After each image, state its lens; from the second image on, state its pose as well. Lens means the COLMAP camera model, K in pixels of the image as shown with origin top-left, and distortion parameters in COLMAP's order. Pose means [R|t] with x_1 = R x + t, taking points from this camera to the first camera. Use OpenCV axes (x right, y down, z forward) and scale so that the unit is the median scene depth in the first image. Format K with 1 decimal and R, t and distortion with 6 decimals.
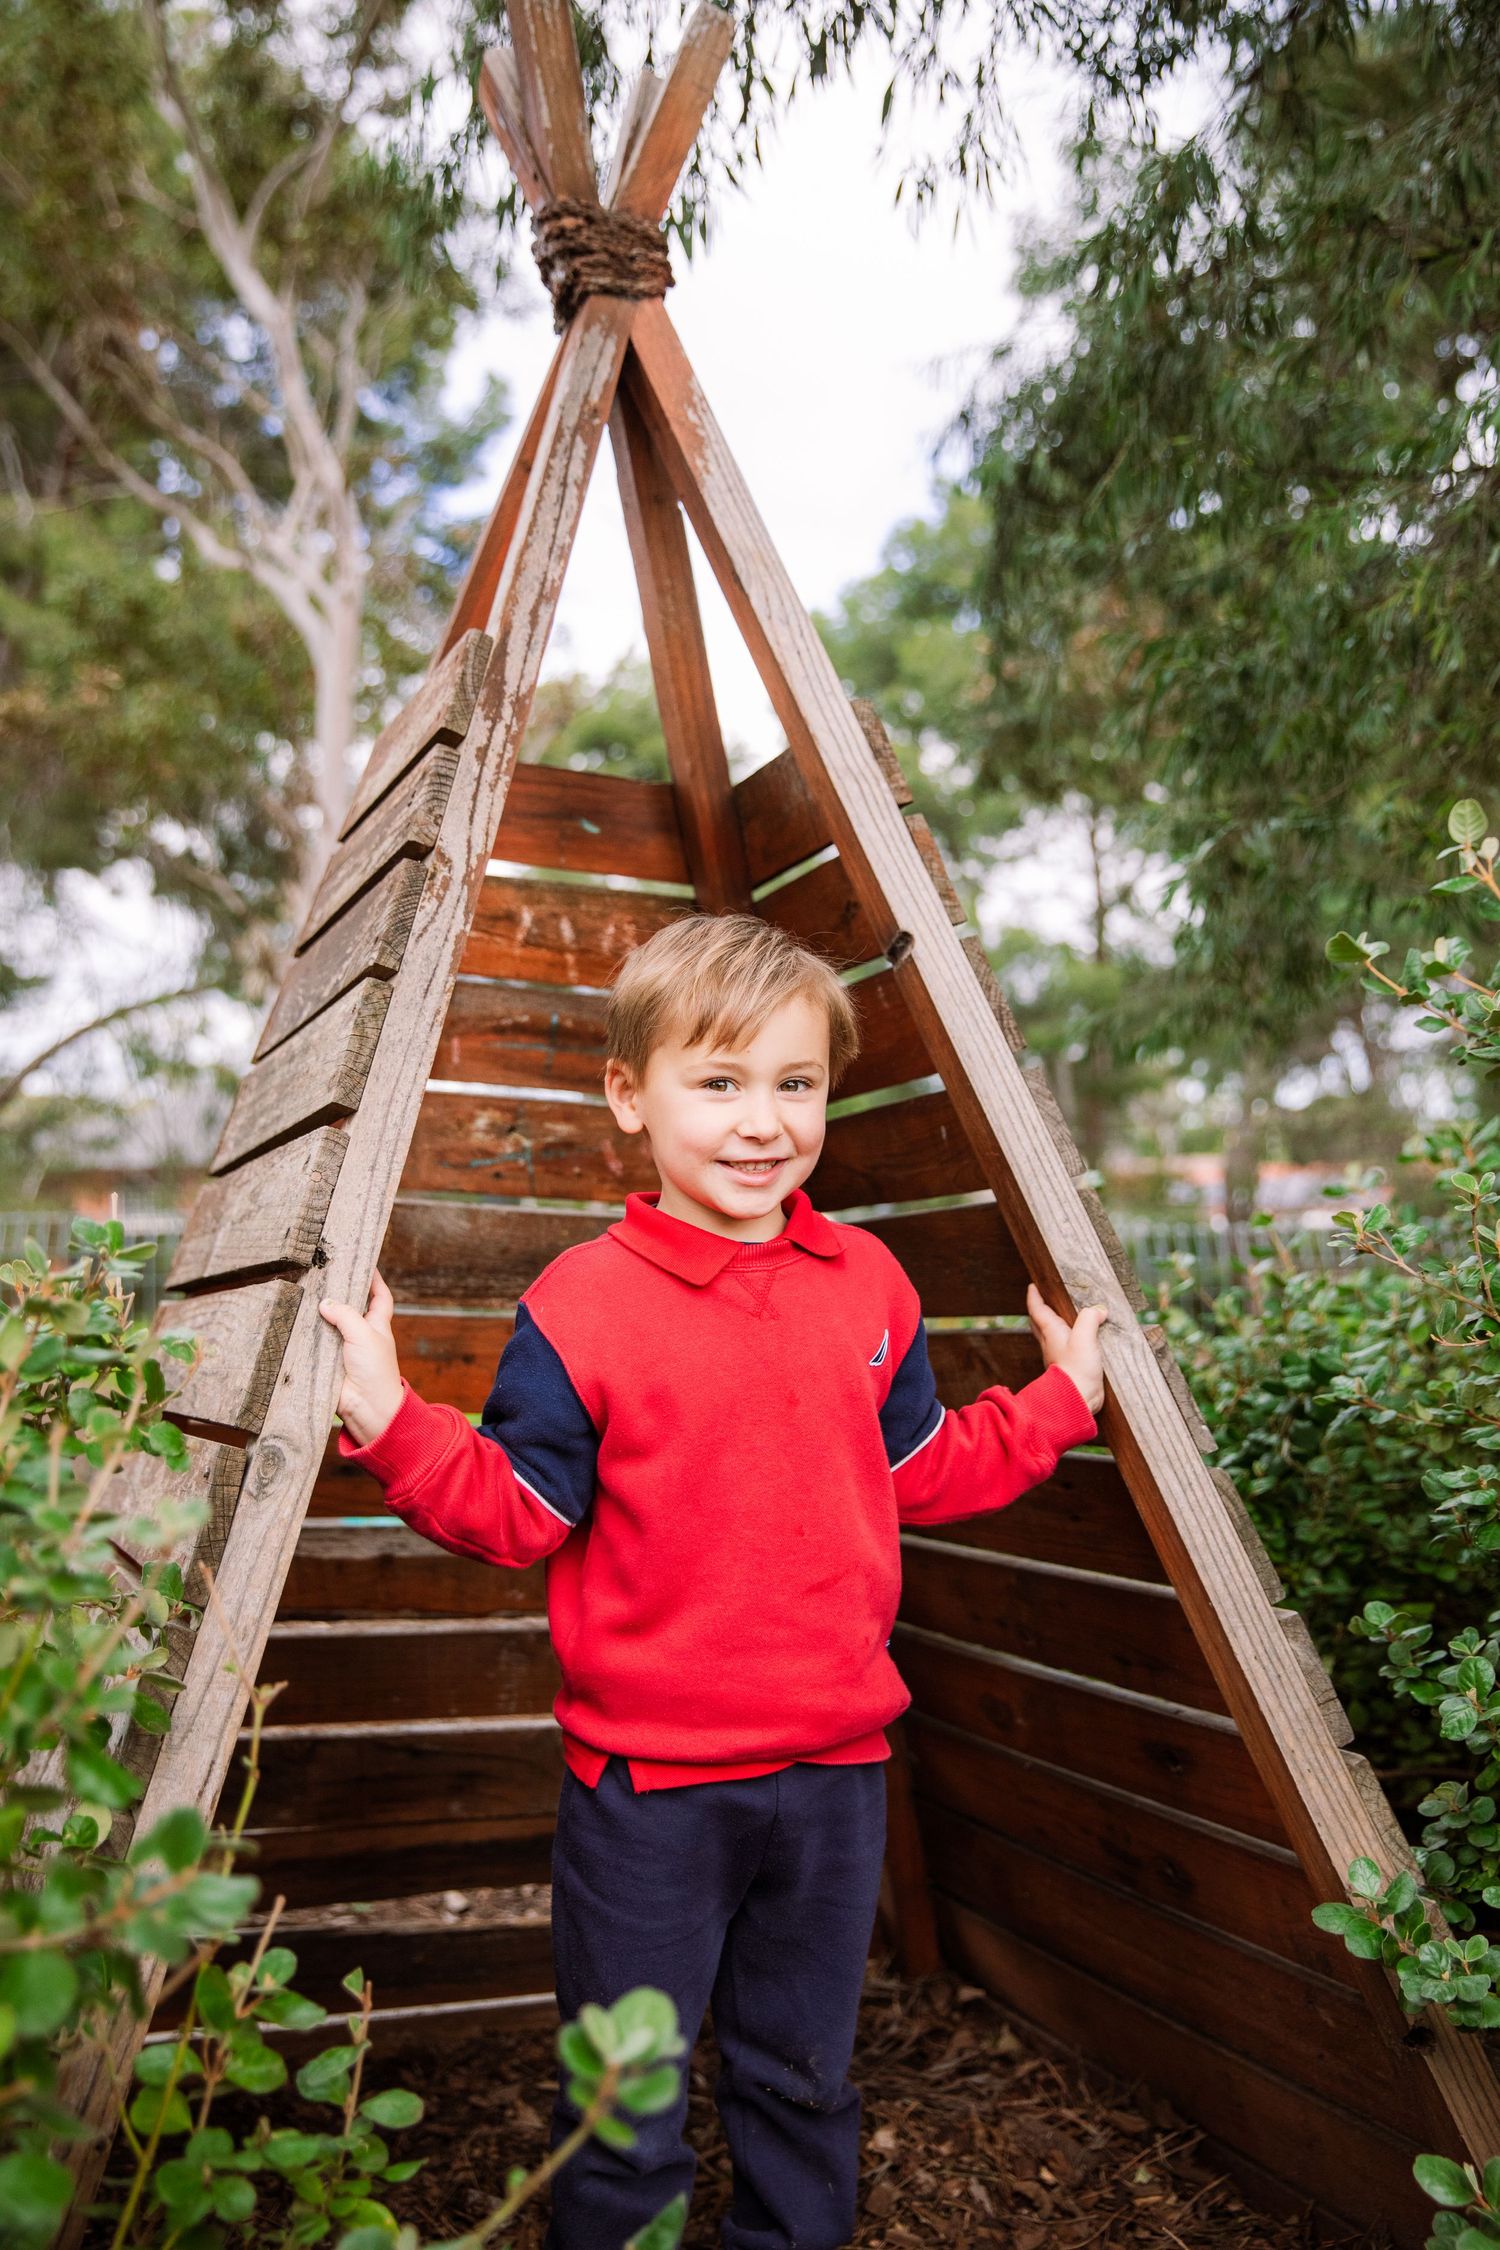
lens RADIAL K [[2203.9, 0, 749.2], [0, 2203.9, 1124.3], [0, 0, 1]] dist [0.003551, 0.000000]
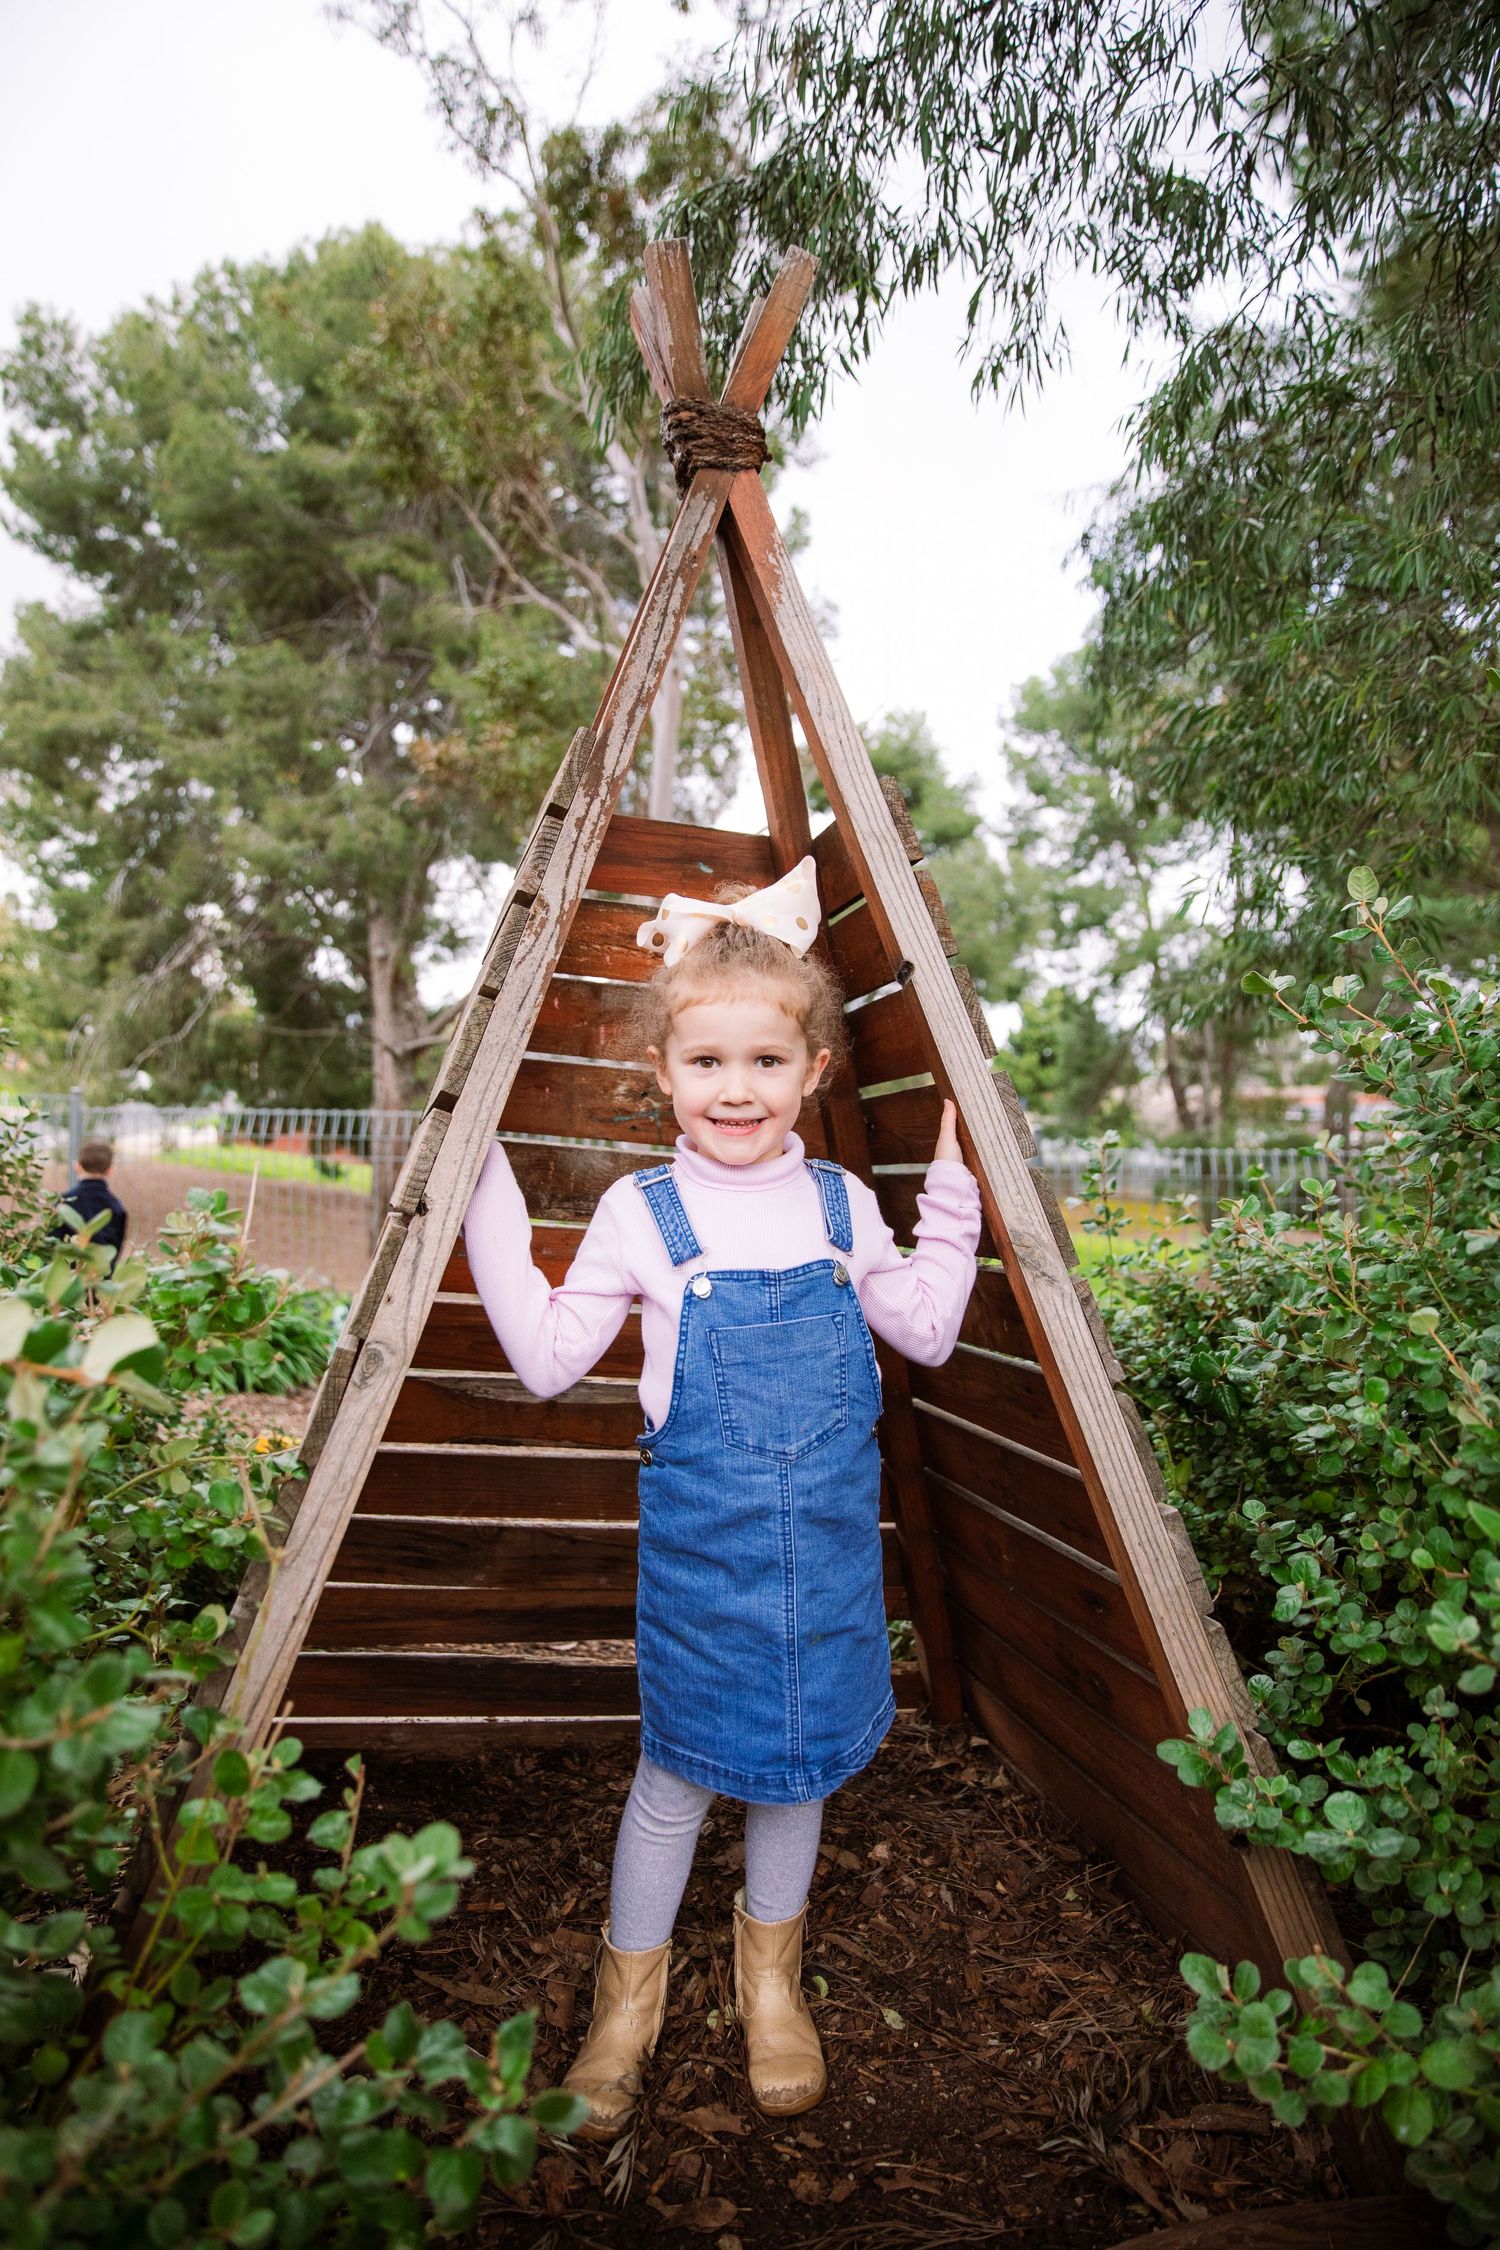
lens RADIAL K [[1574.3, 0, 750.8], [0, 1574.3, 1123.3], [0, 0, 1]] dist [-0.081479, 0.005269]
pose [[0.987458, 0.034439, -0.154082, 0.116164], [-0.026436, 0.998208, 0.053691, -0.037186], [0.155655, -0.048944, 0.986598, 0.072338]]
